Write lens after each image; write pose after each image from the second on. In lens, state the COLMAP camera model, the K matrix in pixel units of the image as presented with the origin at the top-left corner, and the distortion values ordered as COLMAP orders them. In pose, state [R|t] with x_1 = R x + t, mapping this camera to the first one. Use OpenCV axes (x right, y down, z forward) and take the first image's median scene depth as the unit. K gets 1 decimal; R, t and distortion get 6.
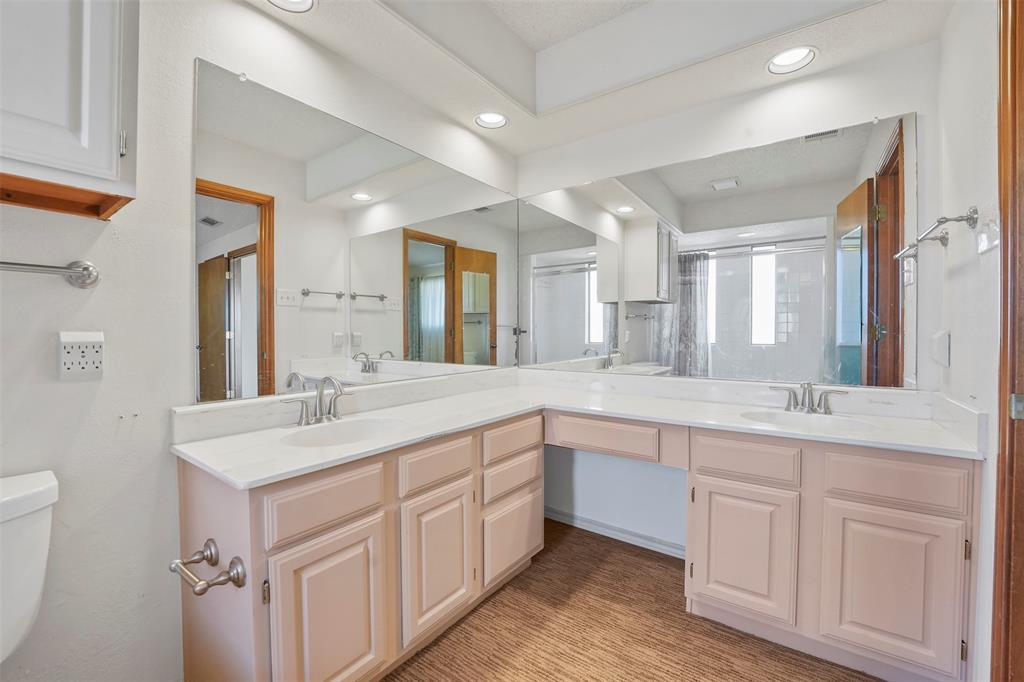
lens RADIAL K [[417.3, 0, 516.4], [0, 417.3, 338.1], [0, 0, 1]] dist [-0.023040, 0.000009]
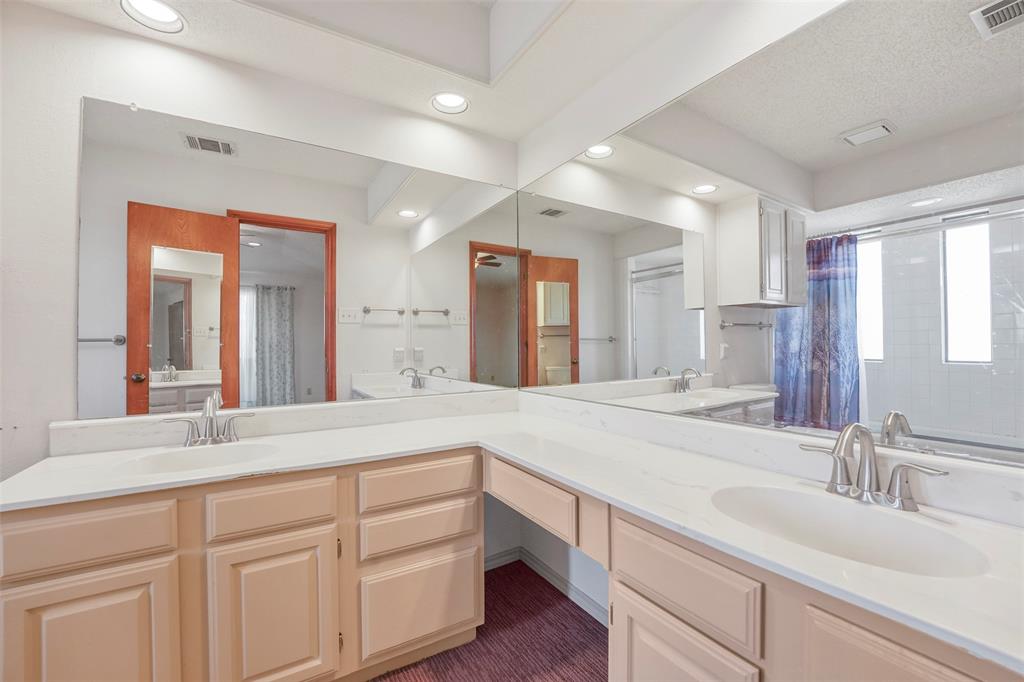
lens RADIAL K [[414.7, 0, 516.9], [0, 414.7, 341.5], [0, 0, 1]] dist [-0.025954, 0.000230]
pose [[0.924829, -0.009033, -0.380275, 0.232338], [0.000675, 0.999755, -0.022107, -0.005902], [0.380382, 0.020189, 0.924609, 0.162624]]
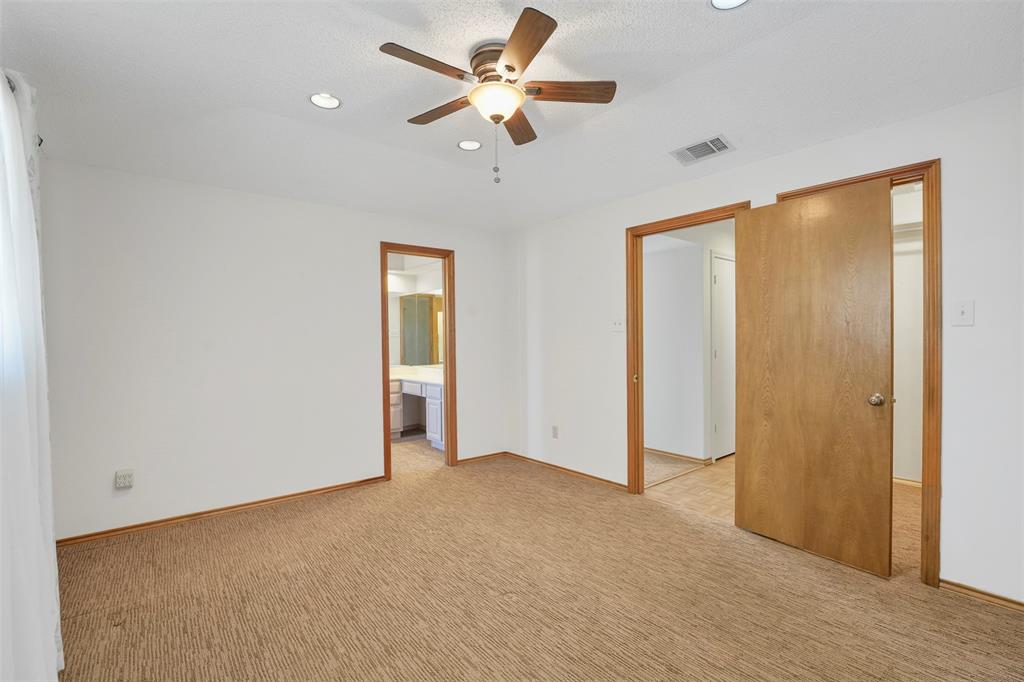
lens RADIAL K [[473.0, 0, 509.3], [0, 473.0, 342.2], [0, 0, 1]] dist [-0.010523, -0.000112]
pose [[0.959017, -0.003705, -0.283326, 0.891038], [0.003182, 0.999992, -0.002305, -0.037891], [0.283332, 0.001309, 0.959021, -0.979067]]
